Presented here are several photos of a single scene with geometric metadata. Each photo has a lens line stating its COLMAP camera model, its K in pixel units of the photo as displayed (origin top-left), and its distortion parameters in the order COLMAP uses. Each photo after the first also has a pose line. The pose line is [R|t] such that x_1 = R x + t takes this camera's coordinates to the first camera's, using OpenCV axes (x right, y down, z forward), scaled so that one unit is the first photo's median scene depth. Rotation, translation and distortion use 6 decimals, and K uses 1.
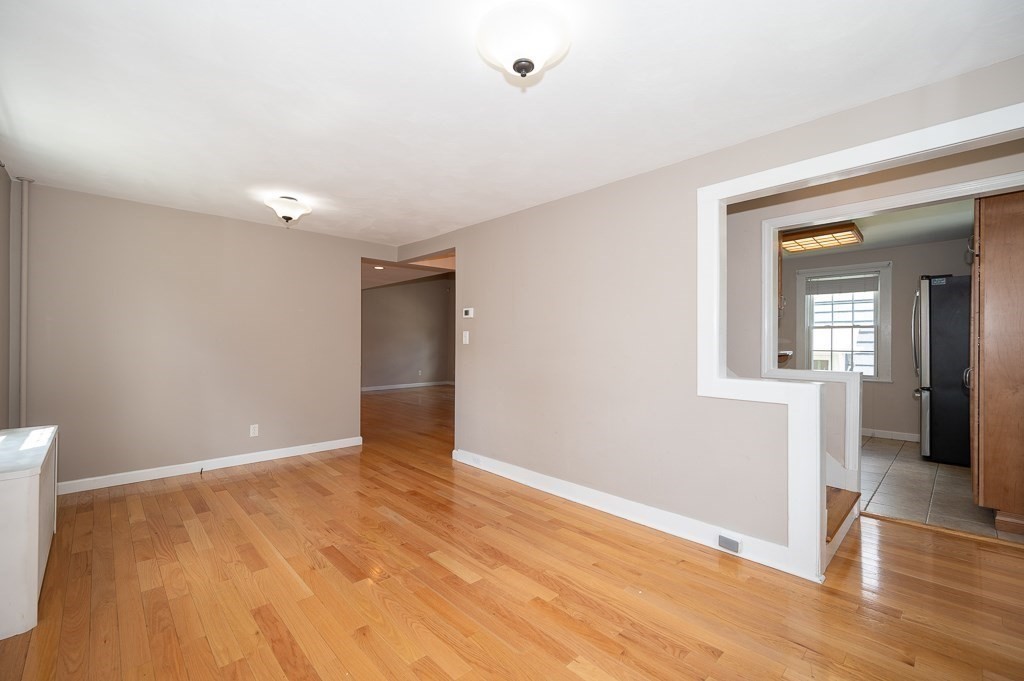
lens RADIAL K [[440.5, 0, 507.5], [0, 440.5, 338.5], [0, 0, 1]] dist [0.002242, 0.000046]
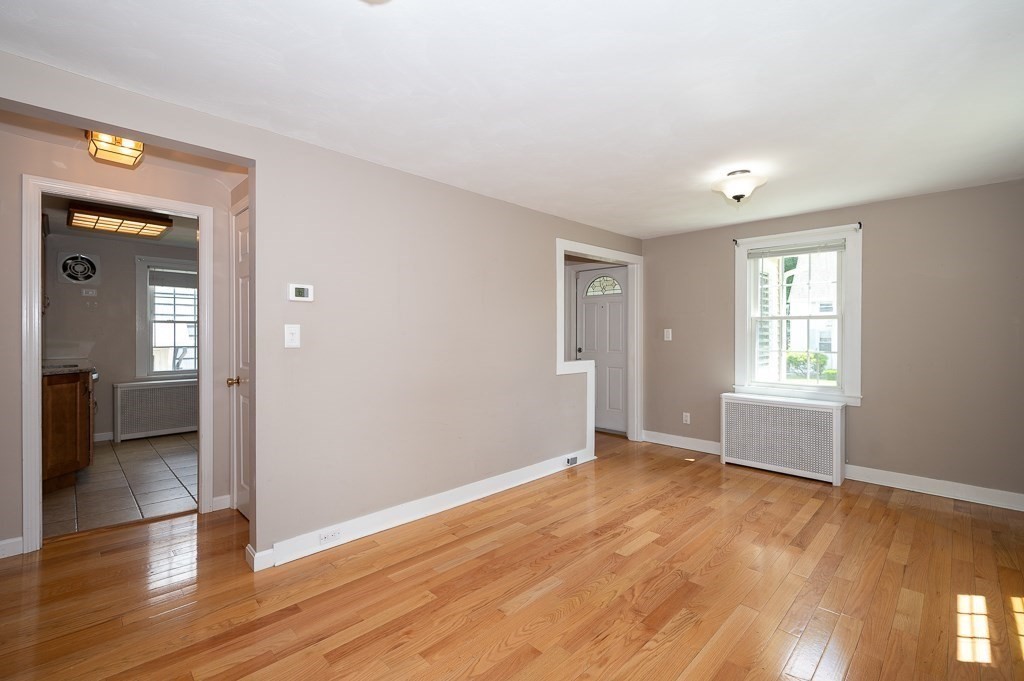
lens RADIAL K [[450.8, 0, 511.7], [0, 450.8, 335.5], [0, 0, 1]] dist [-0.001917, -0.000195]
pose [[-0.036631, -0.003312, 0.999323, -0.941462], [-0.006294, 0.999975, 0.003083, -0.008669], [-0.999309, -0.006177, -0.036651, 1.030164]]
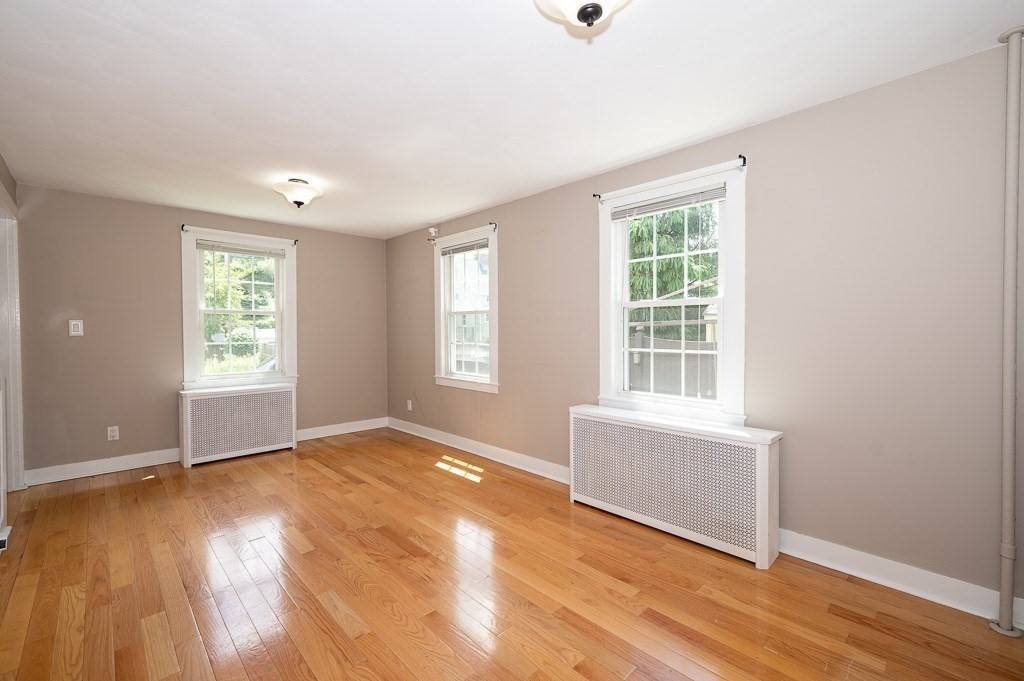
lens RADIAL K [[440.5, 0, 507.5], [0, 440.5, 338.5], [0, 0, 1]] dist [0.002242, 0.000046]
pose [[-0.999956, 0.001422, -0.009282, -0.478390], [0.001280, 0.999881, 0.015351, 0.001812], [0.009303, 0.015339, -0.999839, 1.576926]]
